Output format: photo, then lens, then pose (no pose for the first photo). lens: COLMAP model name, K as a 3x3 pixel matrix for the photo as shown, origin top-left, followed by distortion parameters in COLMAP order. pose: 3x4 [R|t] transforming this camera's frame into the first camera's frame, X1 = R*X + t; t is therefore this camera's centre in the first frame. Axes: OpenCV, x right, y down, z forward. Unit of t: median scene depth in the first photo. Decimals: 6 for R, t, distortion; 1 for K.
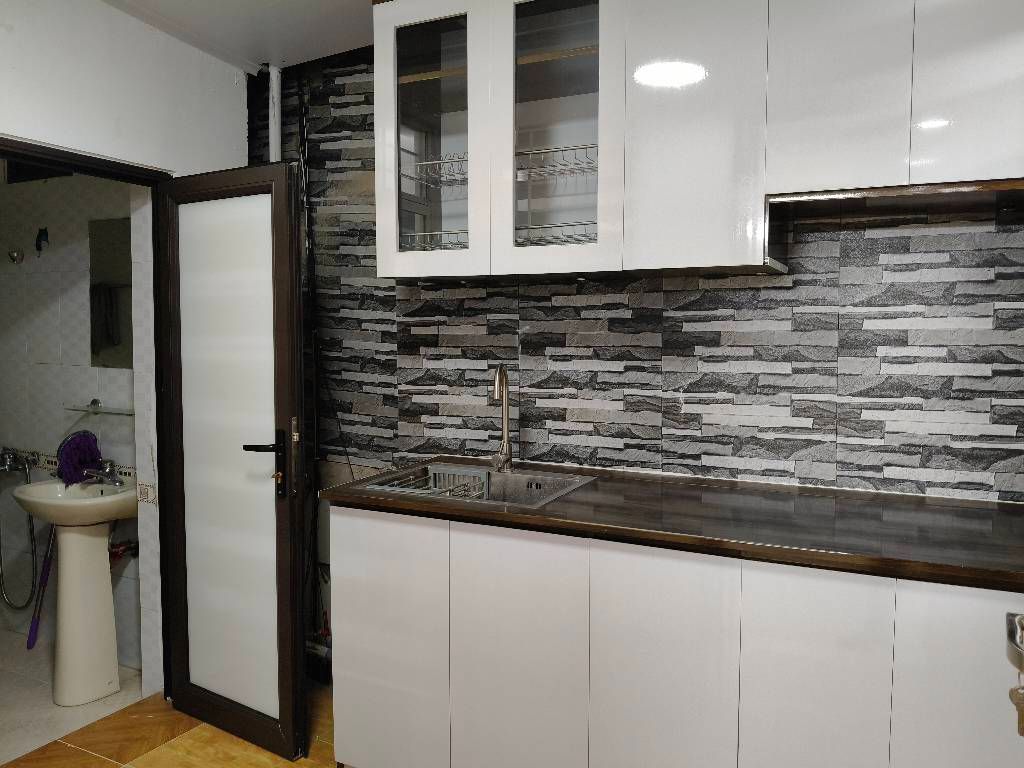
lens RADIAL K [[781.5, 0, 512.1], [0, 781.5, 380.8], [0, 0, 1]] dist [-0.010017, -0.026201]
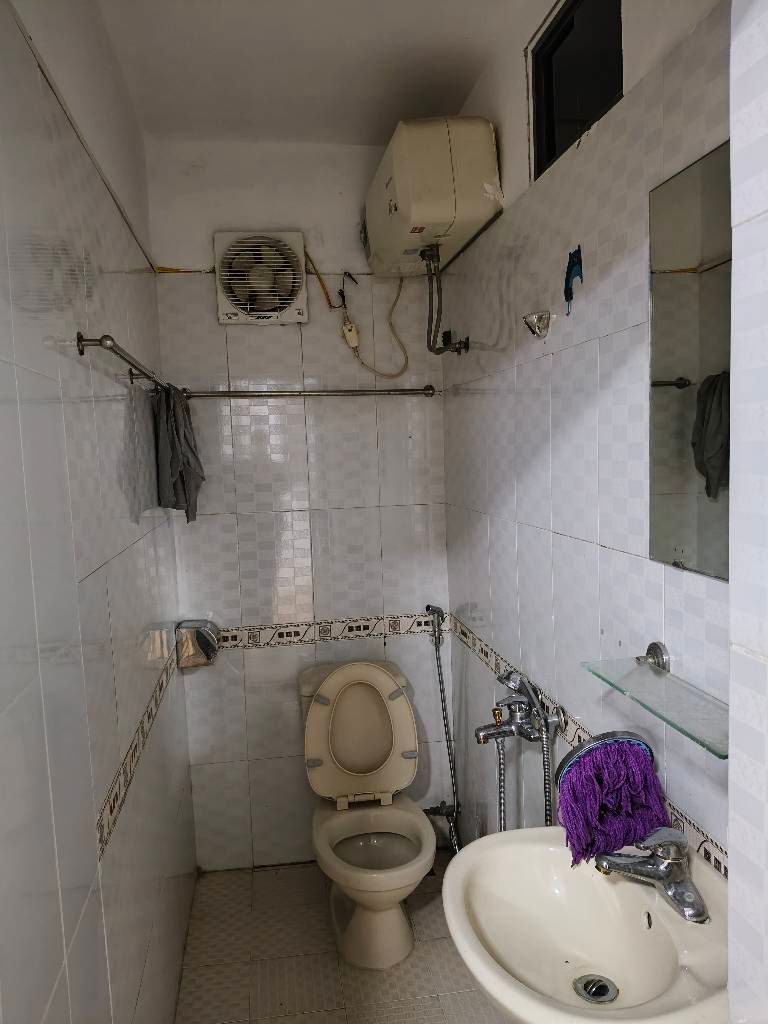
lens RADIAL K [[781.5, 0, 383.9], [0, 781.5, 512.3], [0, 0, 1]] dist [-0.010017, -0.026201]
pose [[0.588288, 0.036909, -0.807809, -0.297570], [-0.009208, 0.999199, 0.038948, -0.057639], [0.808599, -0.015474, 0.588156, 0.652684]]
